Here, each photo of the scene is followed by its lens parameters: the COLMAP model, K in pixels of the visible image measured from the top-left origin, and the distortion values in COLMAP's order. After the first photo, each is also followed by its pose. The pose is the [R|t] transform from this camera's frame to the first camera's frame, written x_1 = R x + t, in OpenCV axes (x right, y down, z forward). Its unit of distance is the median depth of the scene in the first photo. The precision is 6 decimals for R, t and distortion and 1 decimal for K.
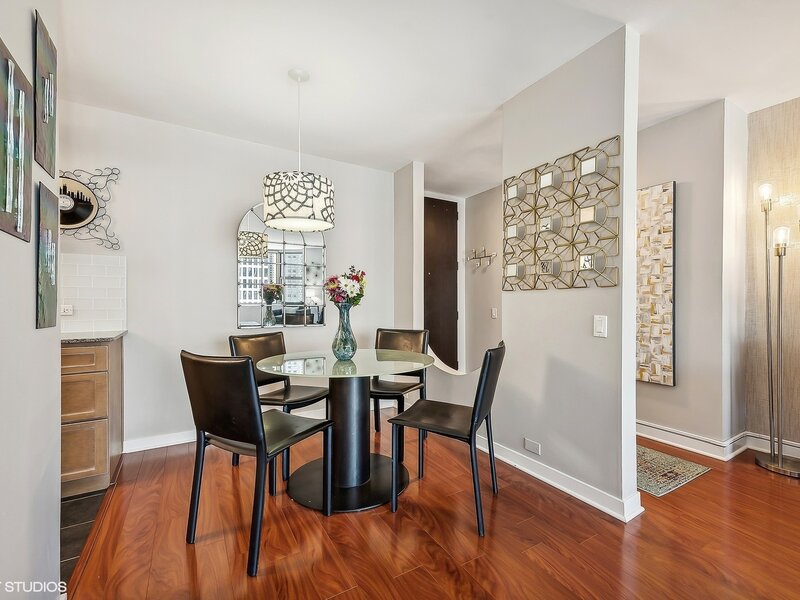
lens RADIAL K [[361.2, 0, 403.3], [0, 361.2, 302.0], [0, 0, 1]] dist [0.021058, -0.003060]
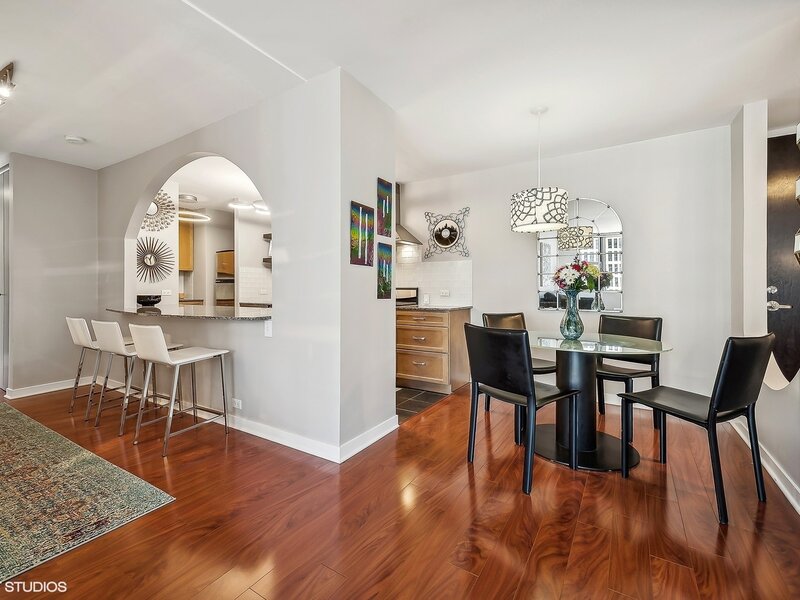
lens RADIAL K [[361.2, 0, 400.0], [0, 361.2, 294.5], [0, 0, 1]] dist [0.021058, -0.003060]
pose [[0.470752, 0.007590, -0.882233, 0.594186], [0.005564, 0.999918, 0.011572, 0.005523], [0.882248, -0.010356, 0.470671, -0.035878]]
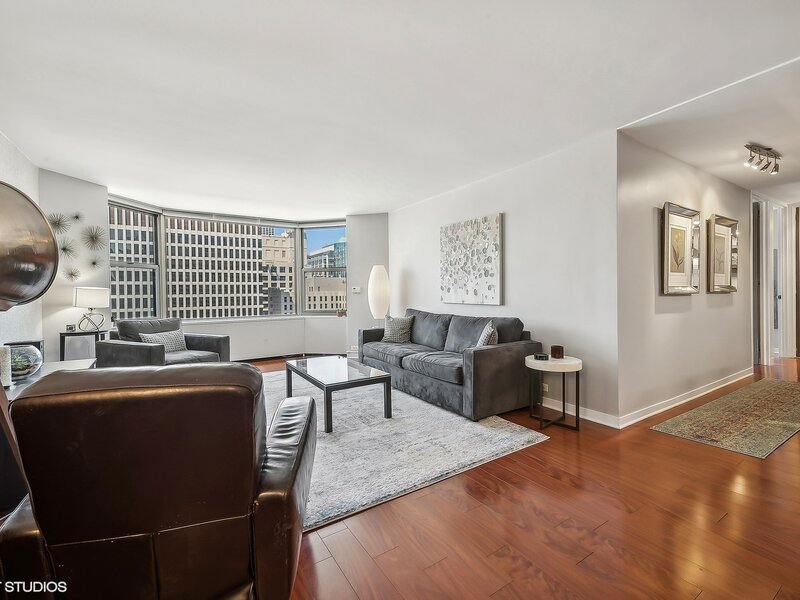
lens RADIAL K [[361.2, 0, 402.8], [0, 361.2, 296.7], [0, 0, 1]] dist [0.021058, -0.003060]
pose [[-0.998119, 0.009689, -0.060532, 0.735423], [0.009541, 0.999951, 0.002743, -0.006646], [0.060556, 0.002160, -0.998162, 0.935045]]
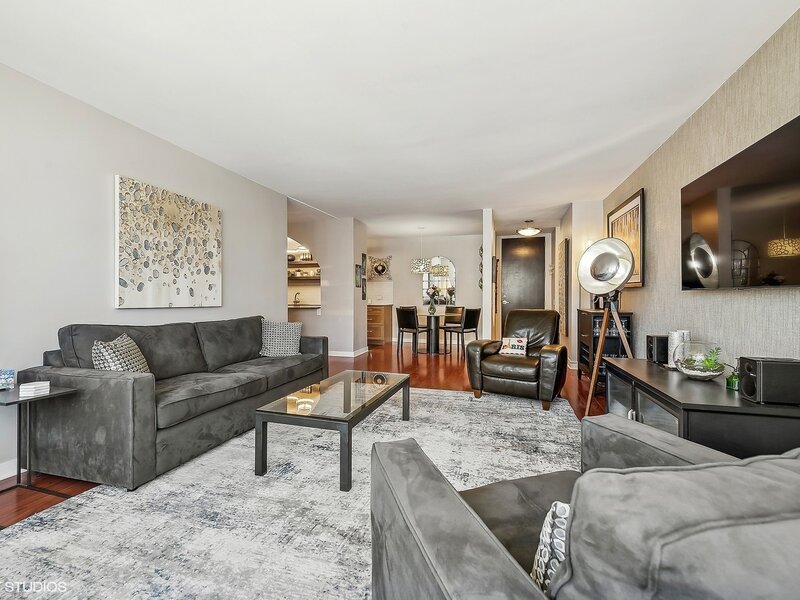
lens RADIAL K [[361.2, 0, 399.0], [0, 361.2, 297.5], [0, 0, 1]] dist [0.021058, -0.003060]
pose [[0.687897, -0.002464, -0.725804, 1.964518], [0.007533, 0.999965, 0.003744, 0.003170], [0.725769, -0.008043, 0.687891, -1.437989]]
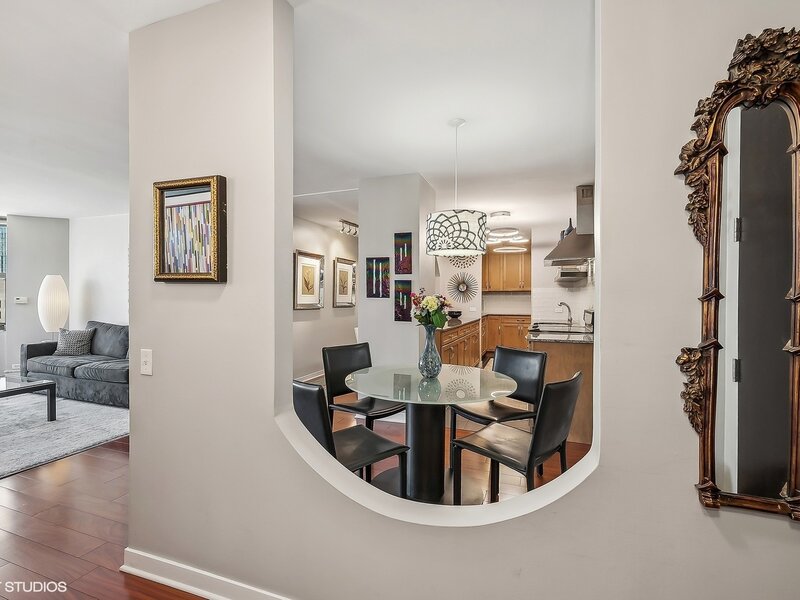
lens RADIAL K [[390.1, 0, 399.3], [0, 390.1, 297.0], [0, 0, 1]] dist [-0.002721, -0.000470]
pose [[-0.770874, -0.007854, -0.636939, 0.622239], [-0.002385, 0.999953, -0.009444, -0.058602], [0.636983, -0.005761, -0.770856, 1.831775]]
